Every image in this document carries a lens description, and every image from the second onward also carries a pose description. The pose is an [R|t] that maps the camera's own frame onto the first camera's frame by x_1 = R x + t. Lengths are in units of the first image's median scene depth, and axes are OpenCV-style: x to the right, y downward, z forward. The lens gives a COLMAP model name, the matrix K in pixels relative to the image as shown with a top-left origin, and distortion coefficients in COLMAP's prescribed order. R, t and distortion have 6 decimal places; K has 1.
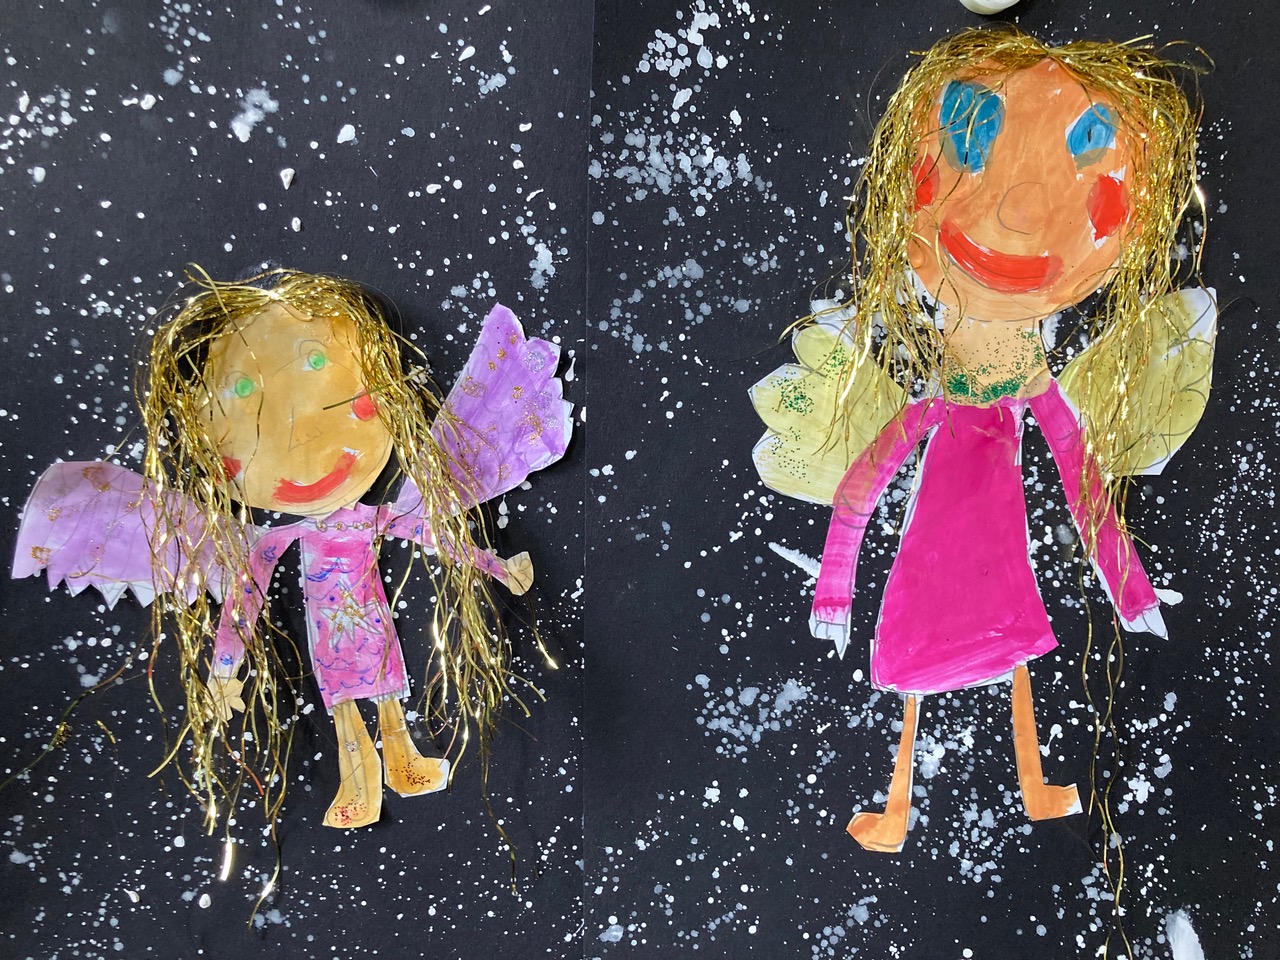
lens RADIAL K [[1039.0, 0, 625.6], [0, 1039.0, 493.1], [0, 0, 1]] dist [0.021130, -0.042129]
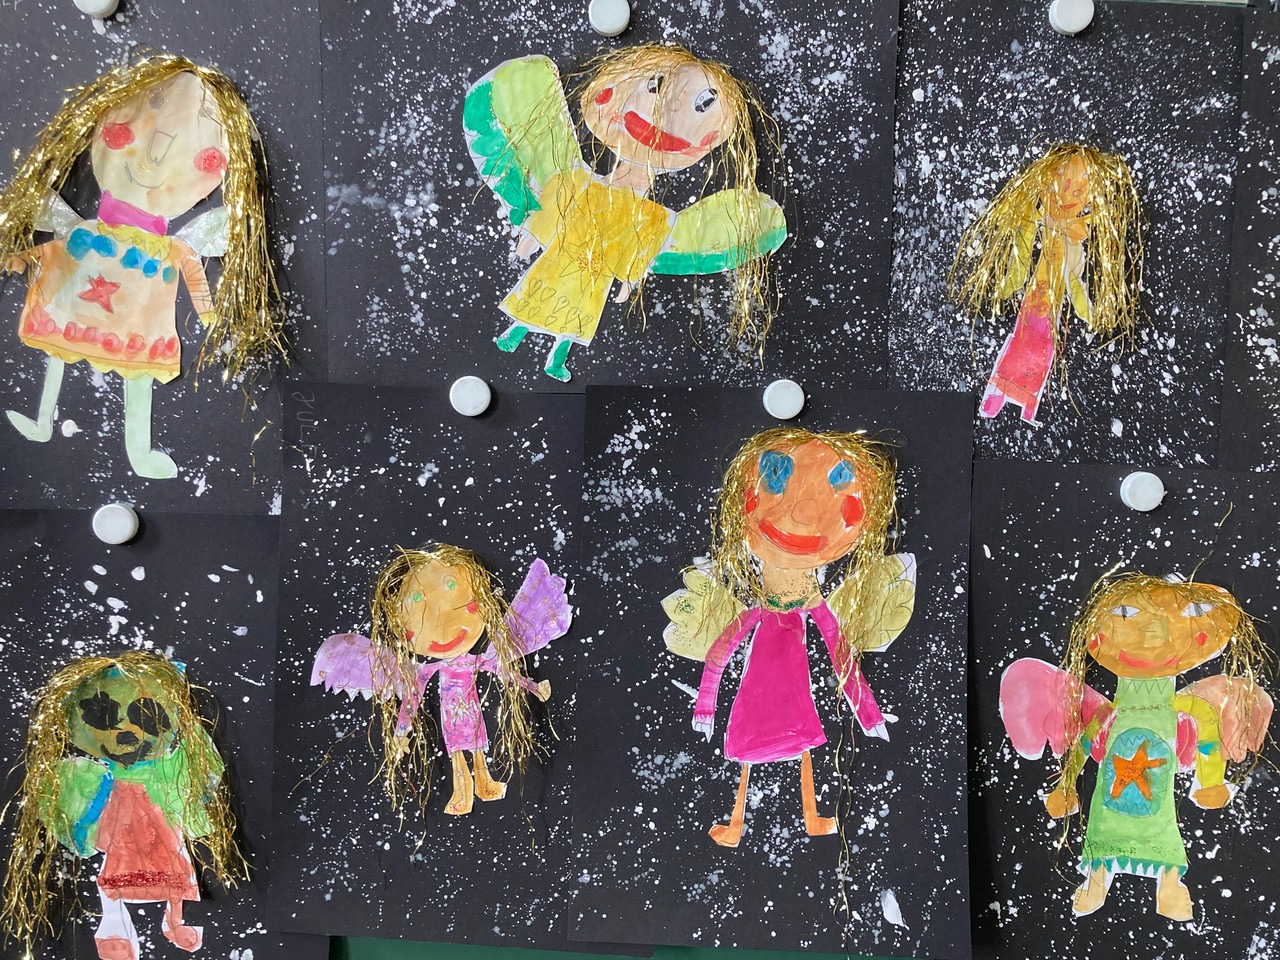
lens RADIAL K [[1039.0, 0, 622.9], [0, 1039.0, 463.6], [0, 0, 1]] dist [0.021130, -0.042129]
pose [[0.991719, 0.018868, -0.127037, 0.295421], [-0.029130, 0.996417, -0.079407, -0.204838], [0.125083, 0.082450, 0.988714, -1.003688]]
